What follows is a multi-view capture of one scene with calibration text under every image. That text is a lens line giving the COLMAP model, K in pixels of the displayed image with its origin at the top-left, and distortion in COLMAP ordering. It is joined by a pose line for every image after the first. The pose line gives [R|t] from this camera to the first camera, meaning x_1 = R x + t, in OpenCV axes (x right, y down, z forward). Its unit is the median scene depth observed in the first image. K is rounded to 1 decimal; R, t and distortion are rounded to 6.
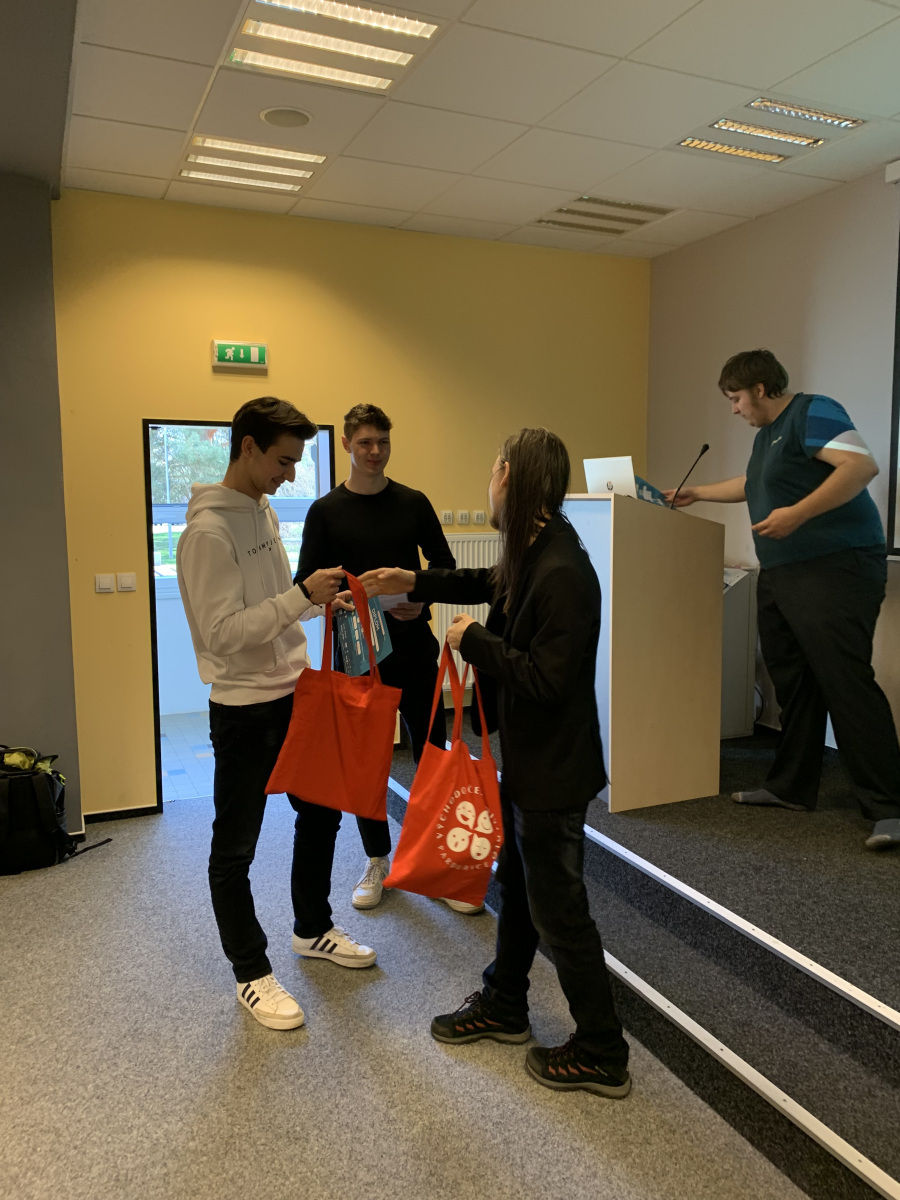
lens RADIAL K [[920.7, 0, 480.7], [0, 920.7, 599.5], [0, 0, 1]] dist [0.020989, -0.027222]
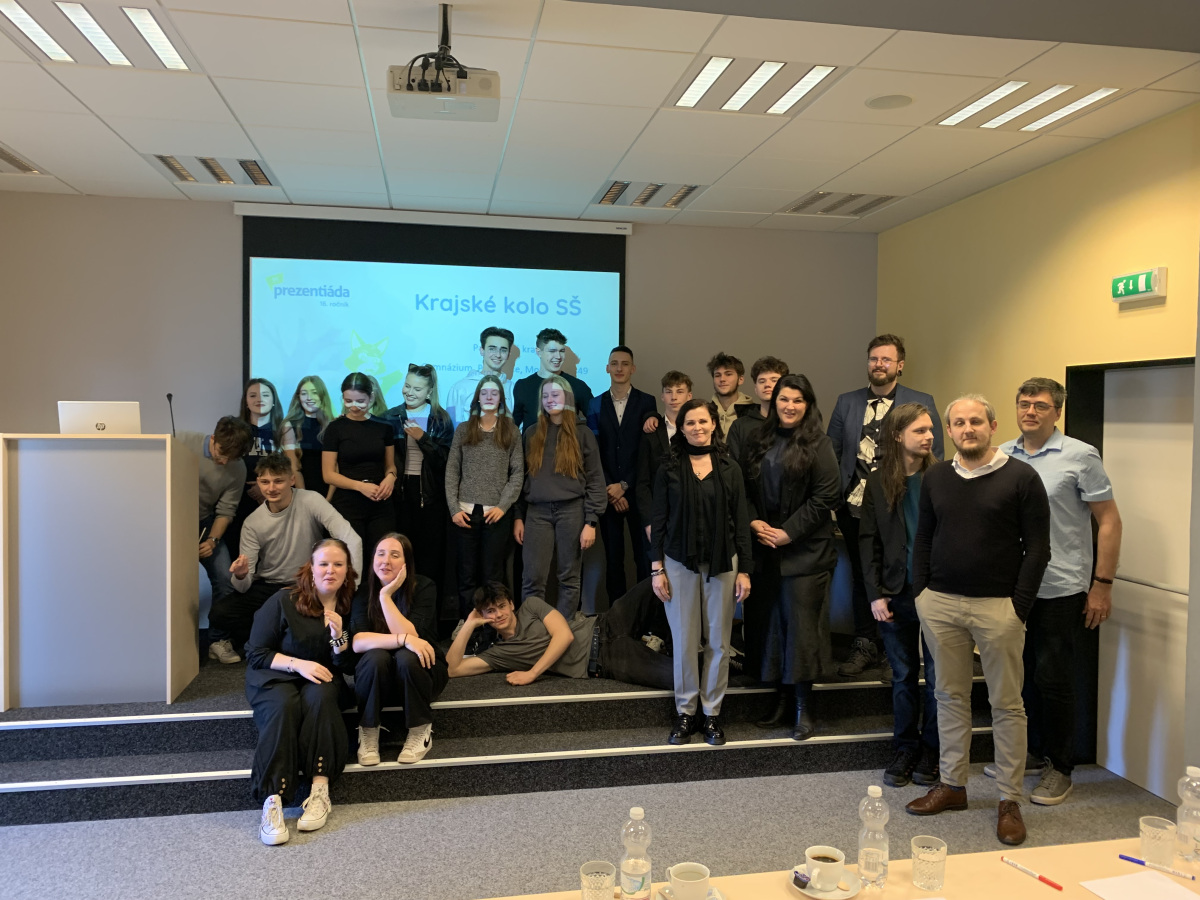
lens RADIAL K [[920.7, 0, 601.3], [0, 920.7, 448.1], [0, 0, 1]] dist [0.020989, -0.027222]
pose [[0.248196, -0.026080, 0.968359, -1.009358], [0.093333, 0.995631, 0.002893, -0.055324], [-0.964203, 0.089661, 0.249546, 0.166142]]
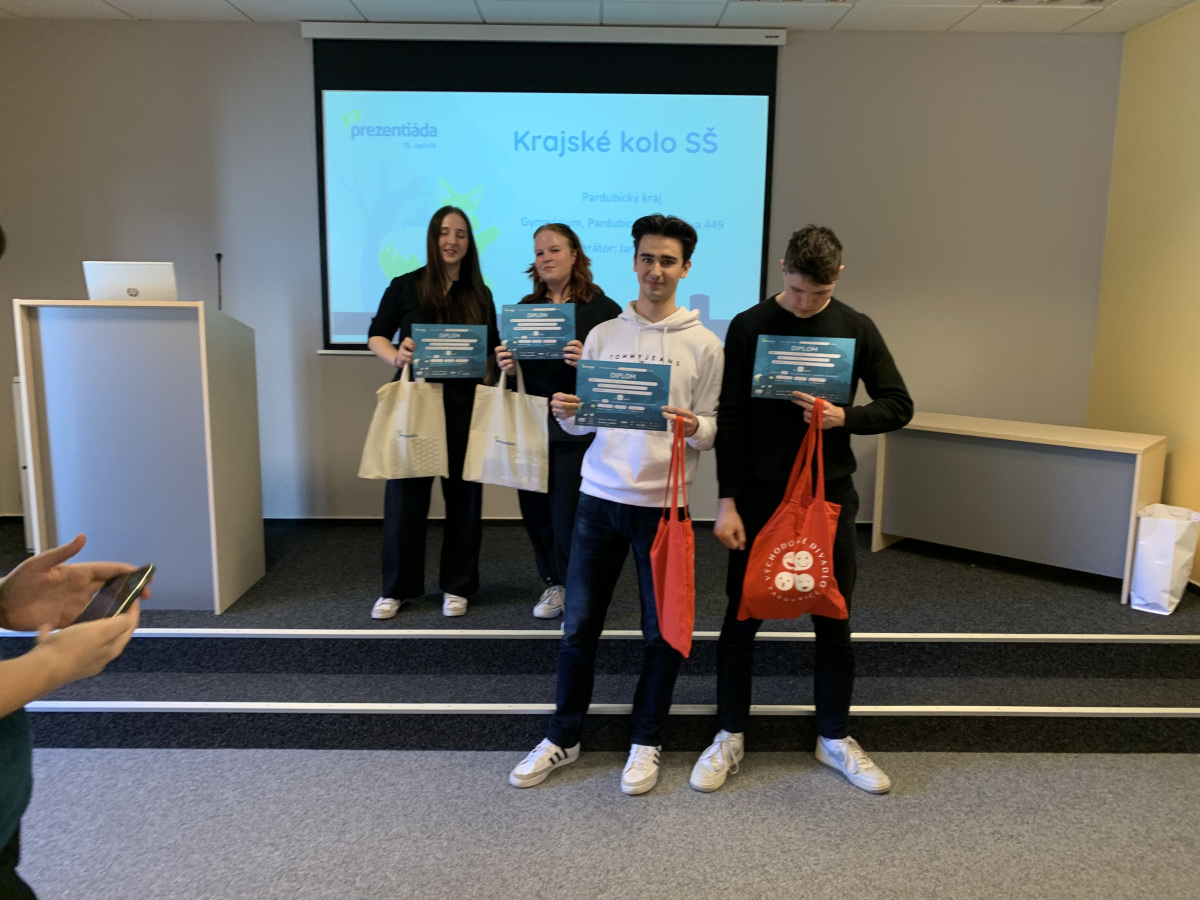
lens RADIAL K [[920.7, 0, 601.1], [0, 920.7, 437.3], [0, 0, 1]] dist [0.020989, -0.027222]
pose [[0.412234, -0.142387, 0.899883, -0.684844], [0.085369, 0.989403, 0.117445, -0.057817], [-0.907070, 0.028407, 0.420021, 0.203261]]
